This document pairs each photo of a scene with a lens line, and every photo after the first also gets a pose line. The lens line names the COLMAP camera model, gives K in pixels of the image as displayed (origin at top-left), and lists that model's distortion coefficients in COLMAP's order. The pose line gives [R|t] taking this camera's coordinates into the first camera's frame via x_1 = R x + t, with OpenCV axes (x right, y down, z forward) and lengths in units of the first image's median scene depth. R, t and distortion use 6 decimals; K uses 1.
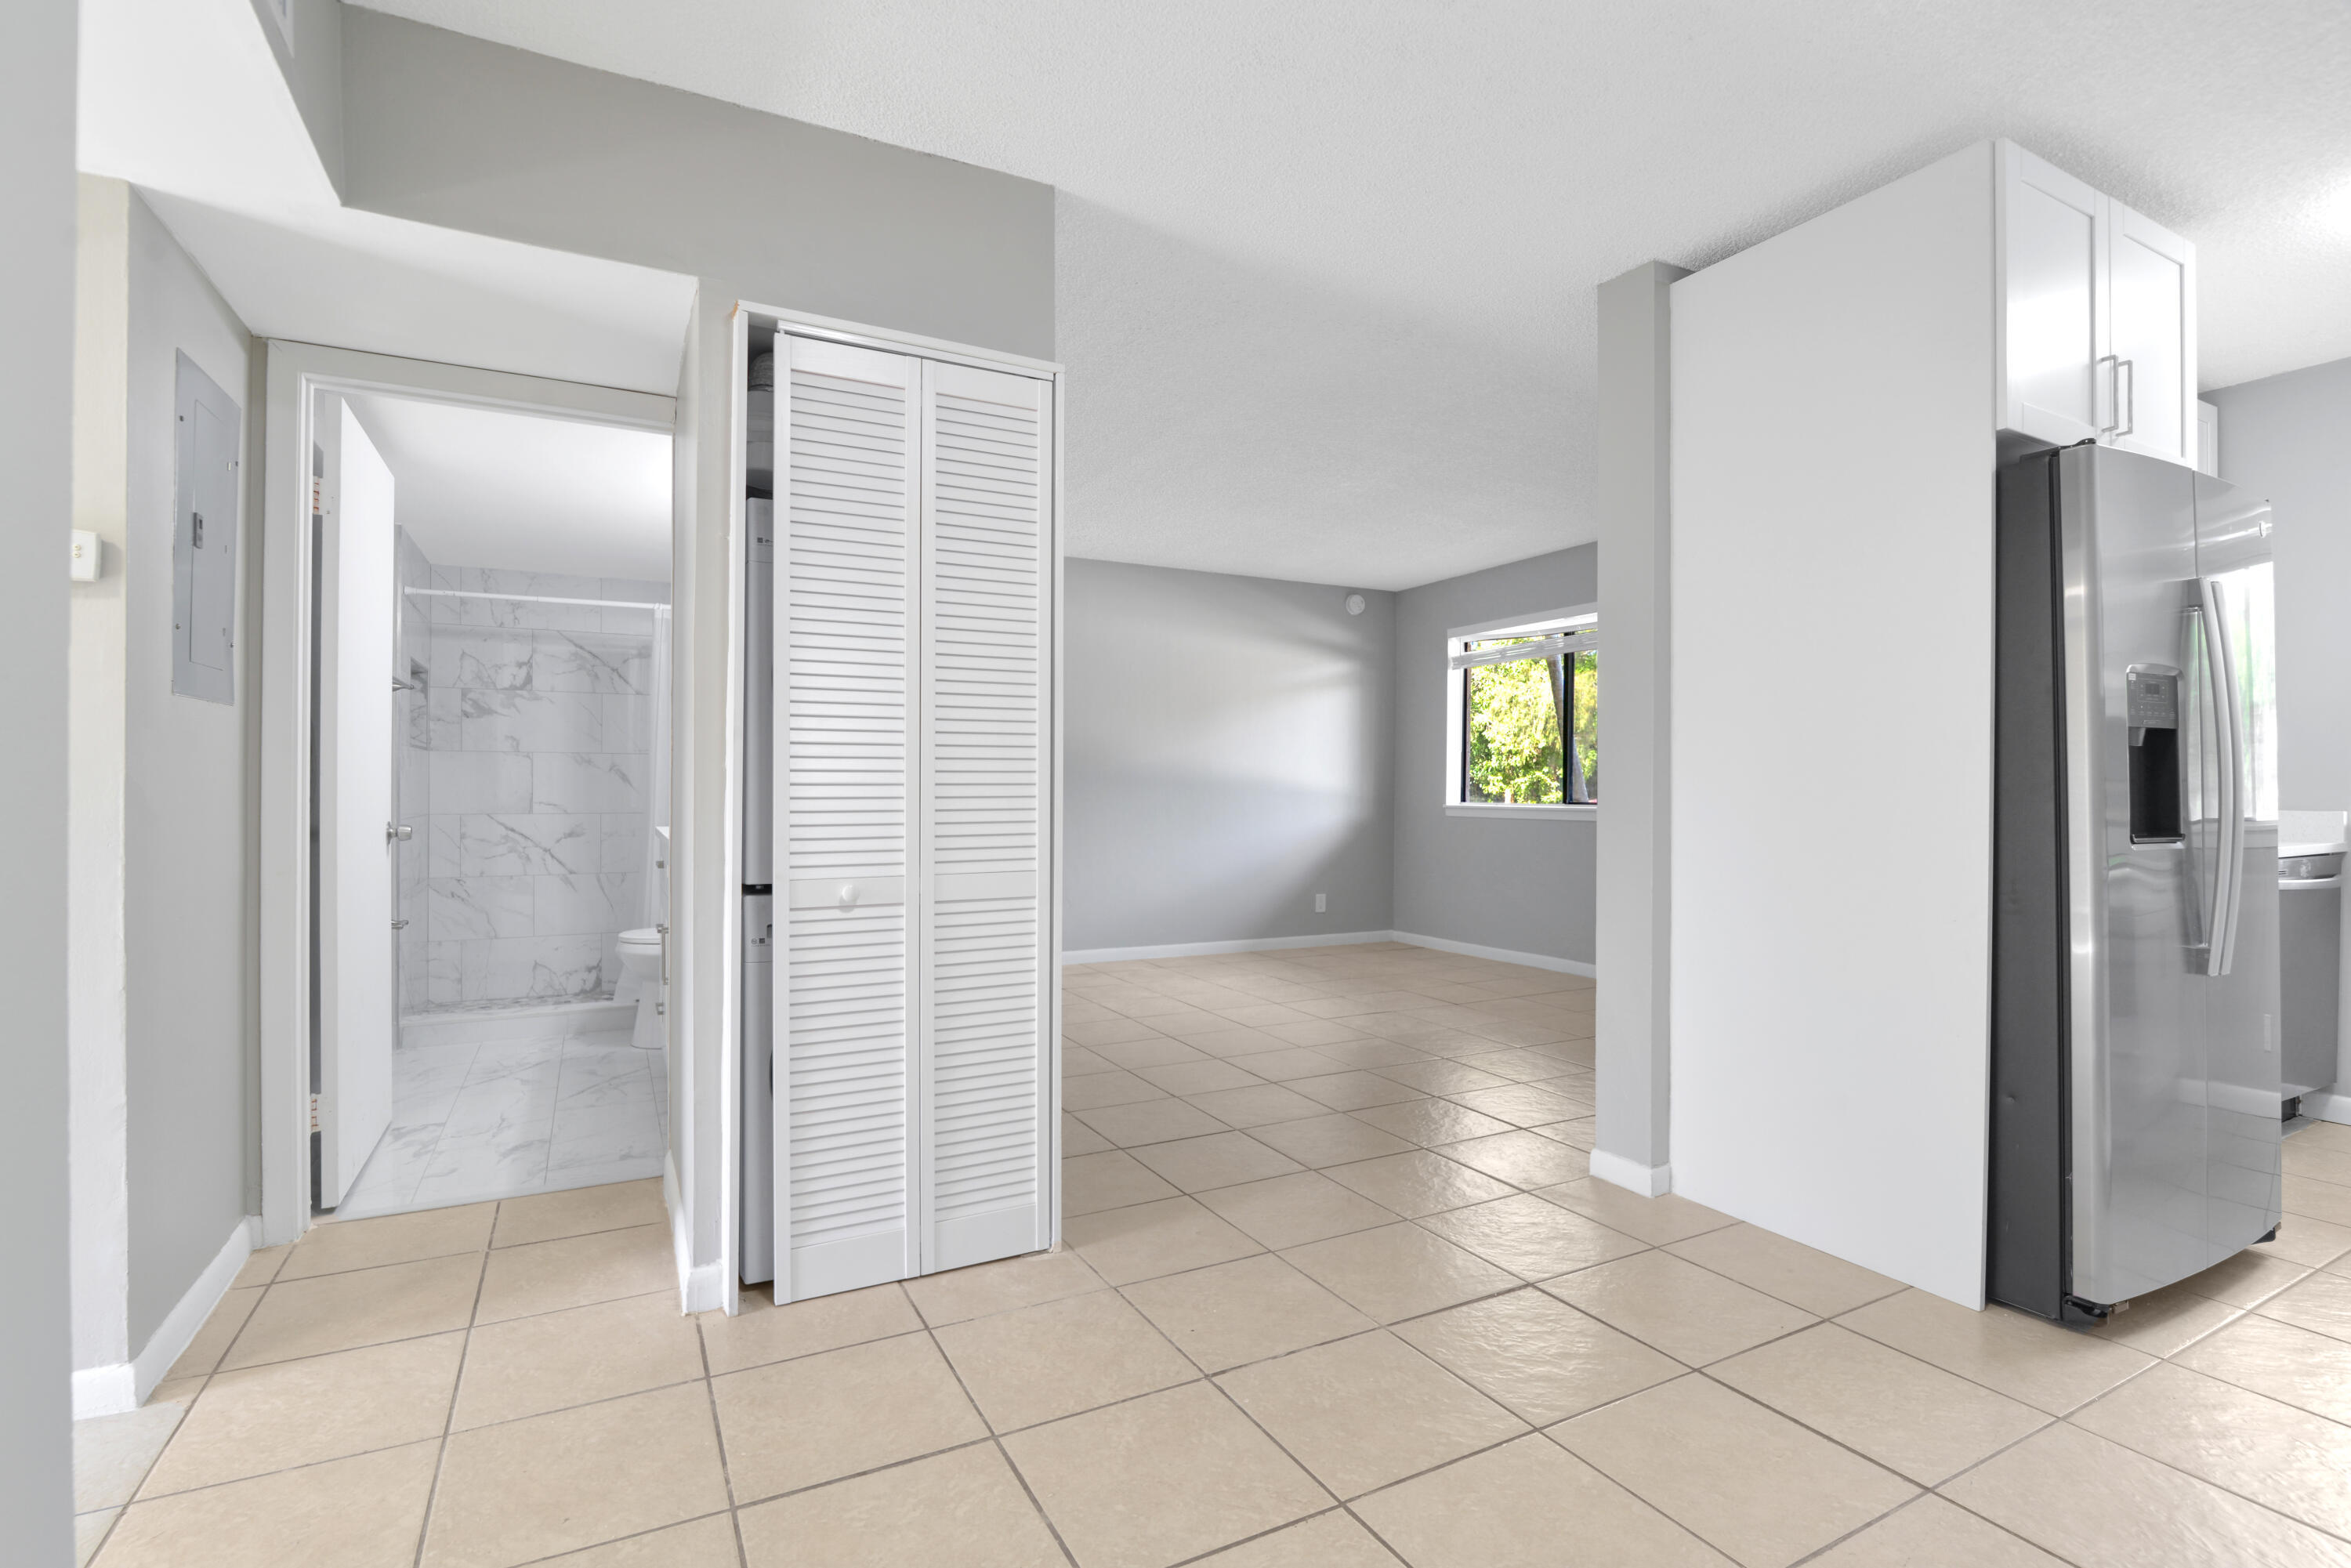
lens RADIAL K [[1078.4, 0, 1160.9], [0, 1078.4, 786.5], [0, 0, 1]] dist [-0.014600, -0.000009]
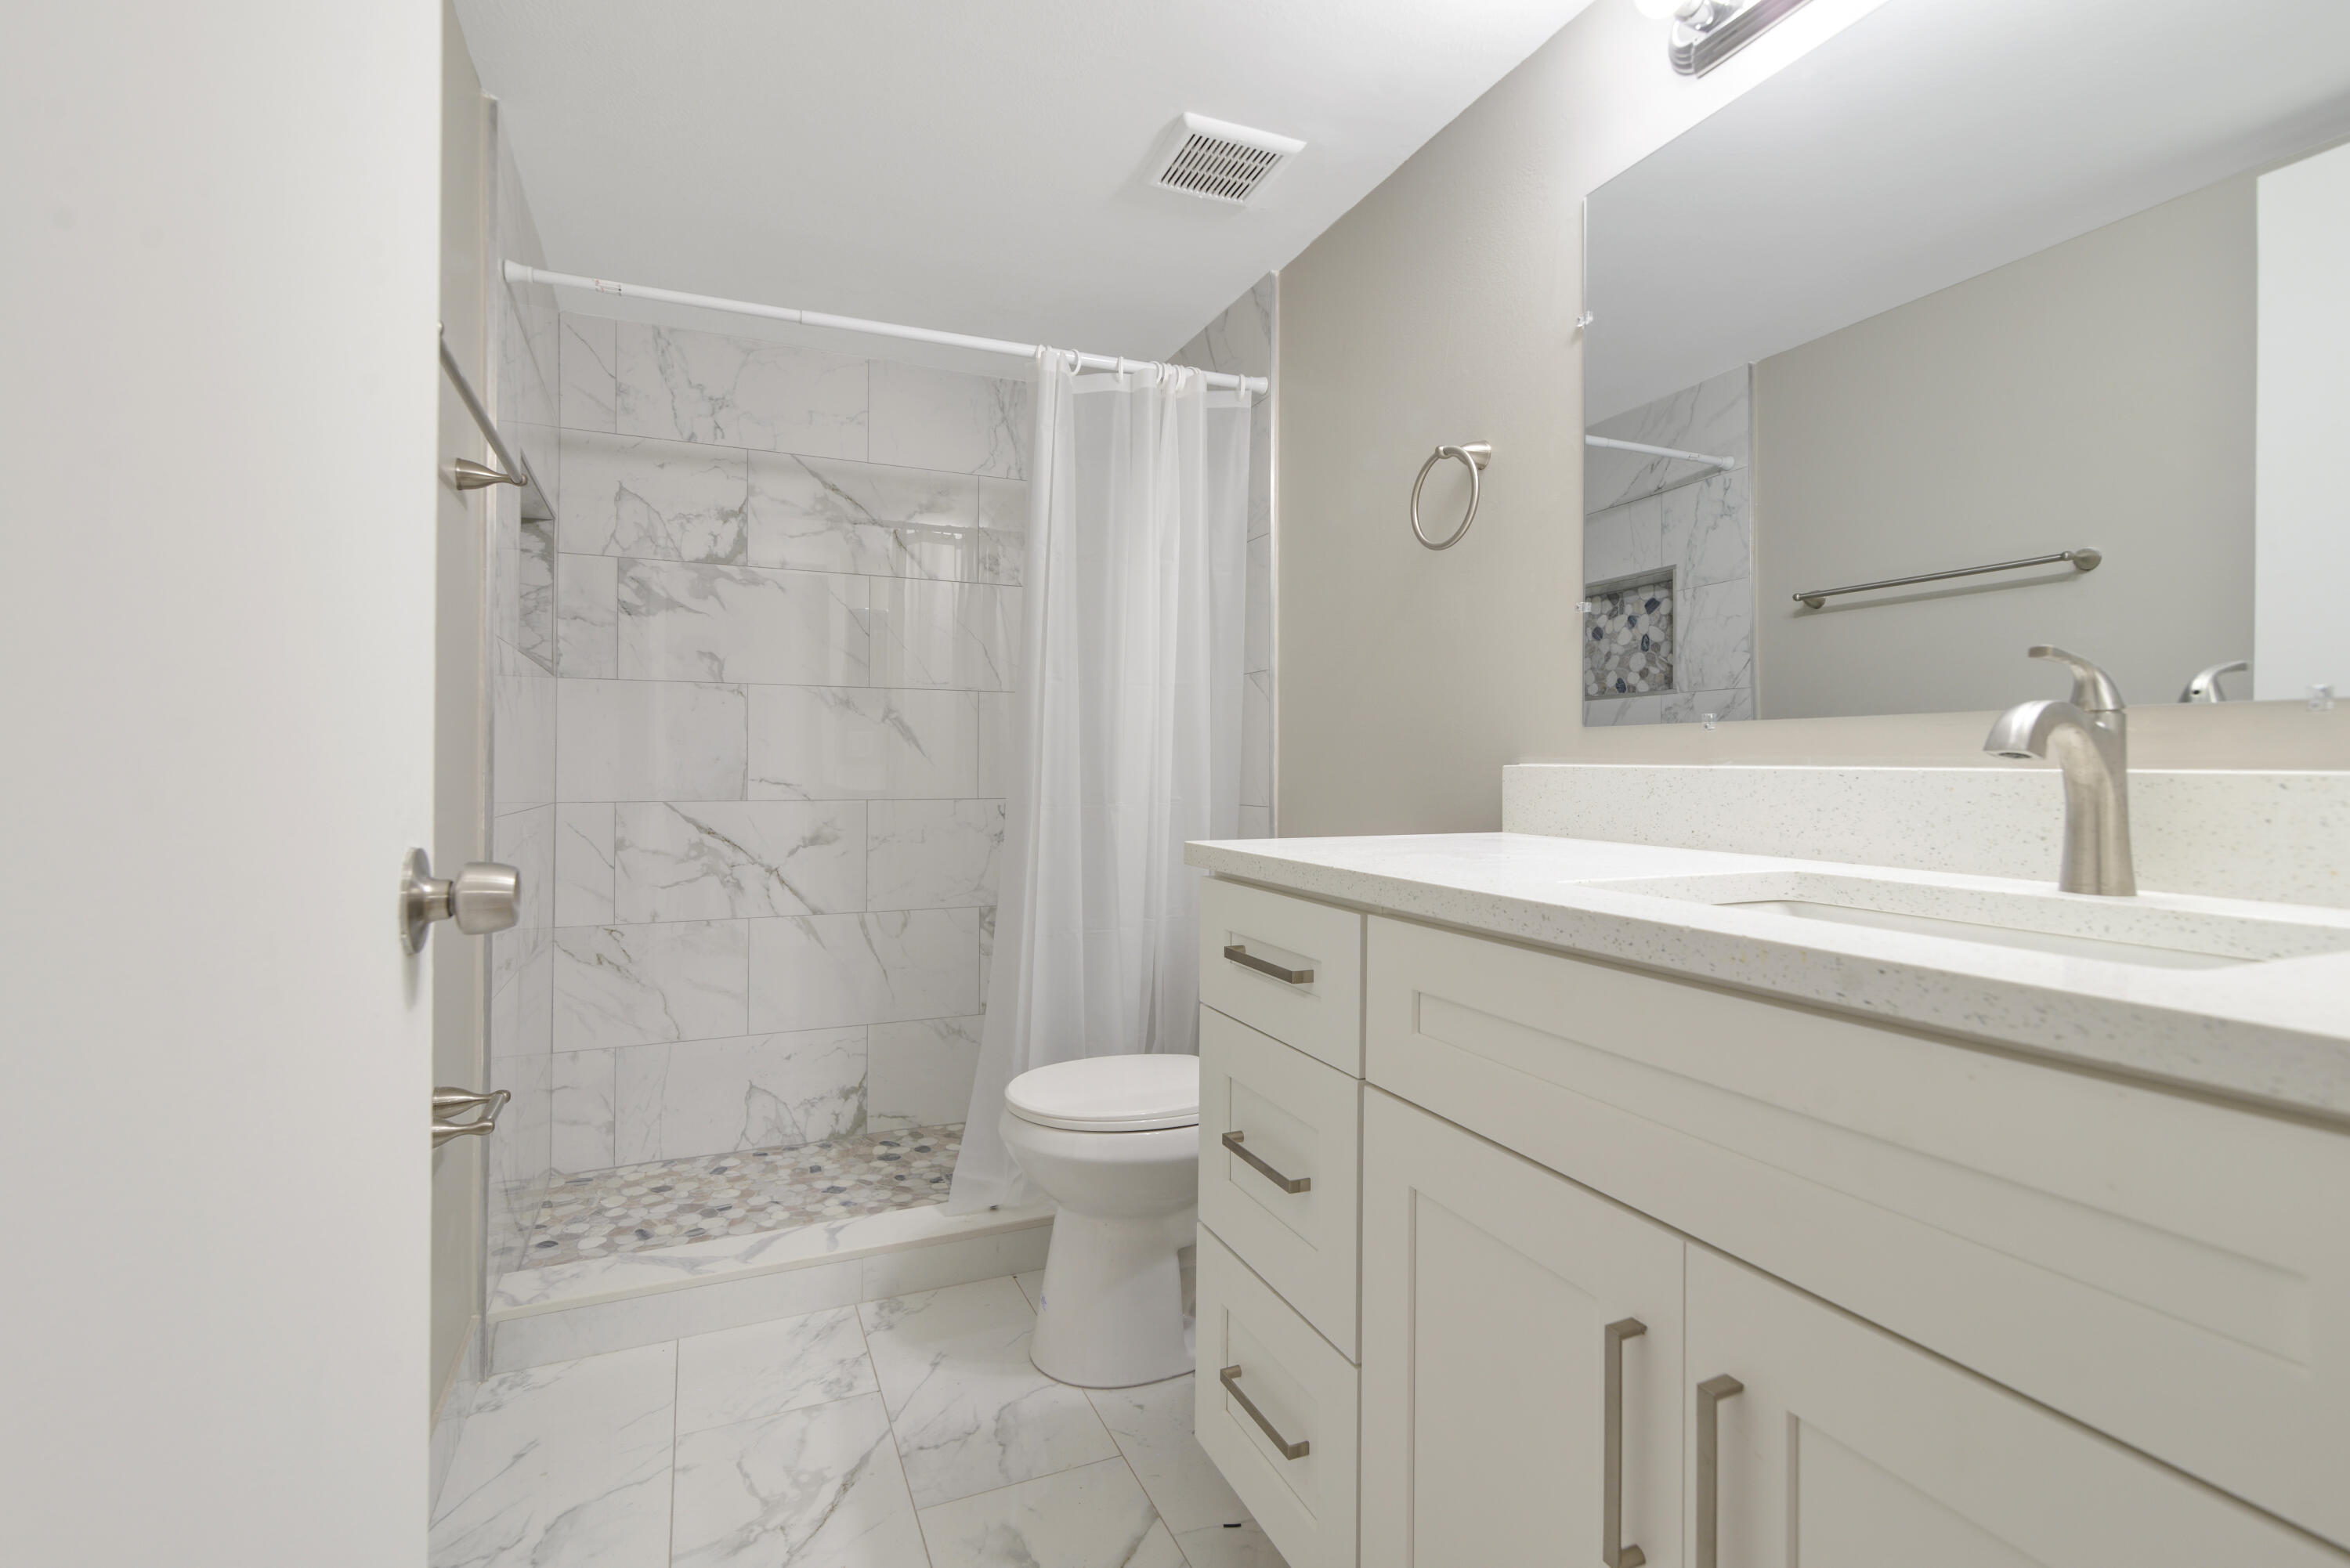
lens RADIAL K [[1077.9, 0, 1195.9], [0, 1077.9, 764.1], [0, 0, 1]] dist [-0.014600, -0.000009]
pose [[0.998658, 0.001891, -0.051746, -0.341539], [-0.002117, 0.999988, -0.004316, 0.009334], [0.051738, 0.004420, 0.998651, 0.490391]]
